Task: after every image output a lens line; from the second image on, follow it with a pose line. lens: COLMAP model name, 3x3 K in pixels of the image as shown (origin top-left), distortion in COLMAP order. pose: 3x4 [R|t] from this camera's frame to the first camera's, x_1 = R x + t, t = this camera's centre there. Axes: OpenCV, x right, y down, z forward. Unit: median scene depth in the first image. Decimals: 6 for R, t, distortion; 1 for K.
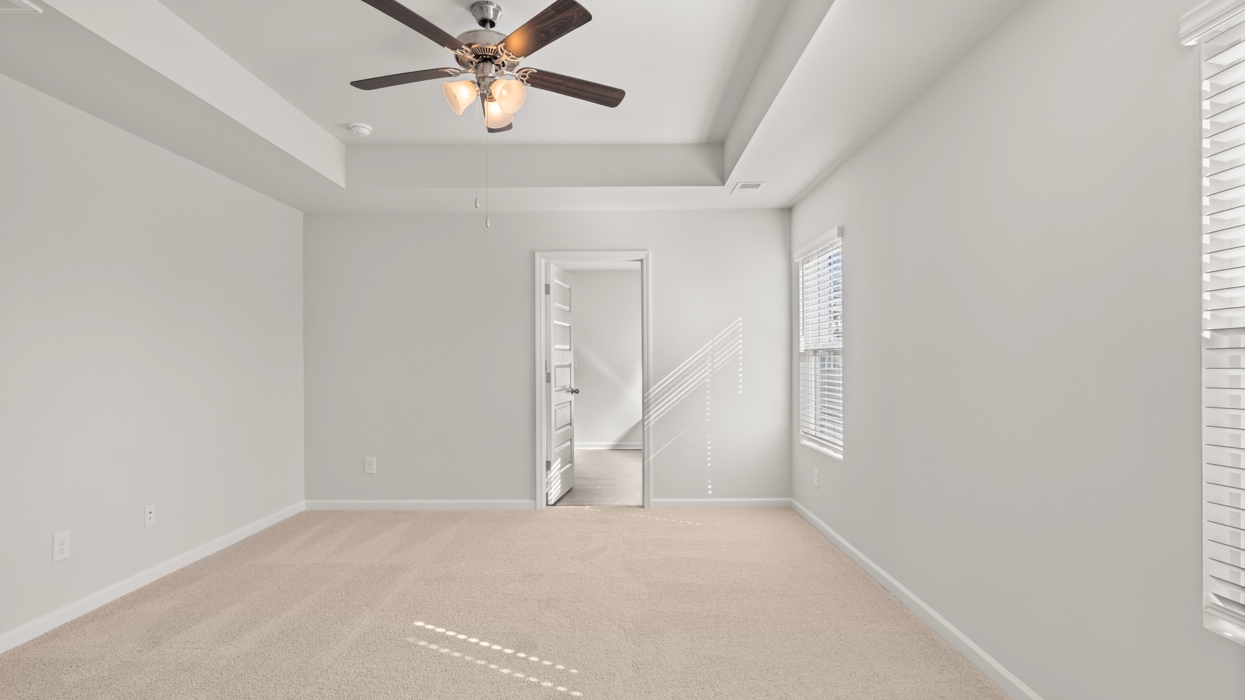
lens RADIAL K [[588.9, 0, 617.1], [0, 588.9, 363.3], [0, 0, 1]] dist [-0.003721, -0.000544]
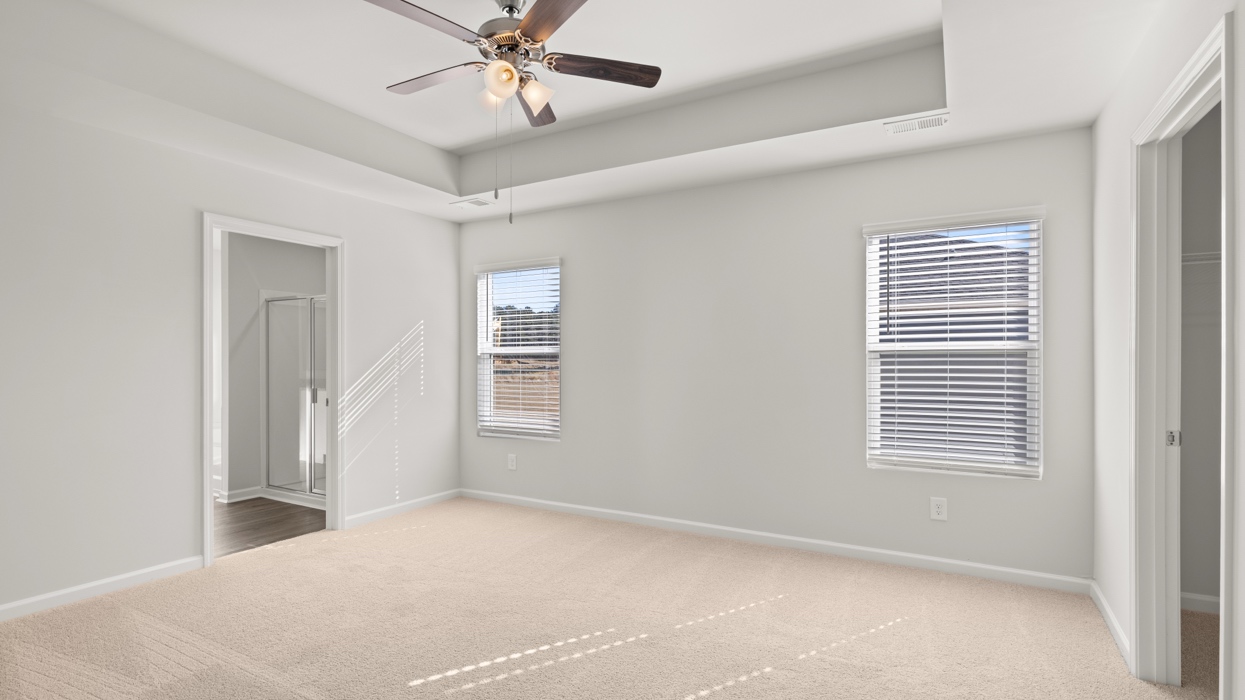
lens RADIAL K [[588.9, 0, 617.1], [0, 588.9, 363.3], [0, 0, 1]] dist [-0.003721, -0.000544]
pose [[0.499149, 0.003666, 0.866509, -0.509764], [0.005065, 0.999962, -0.007148, 0.004994], [-0.866502, 0.007957, 0.499111, 0.196507]]
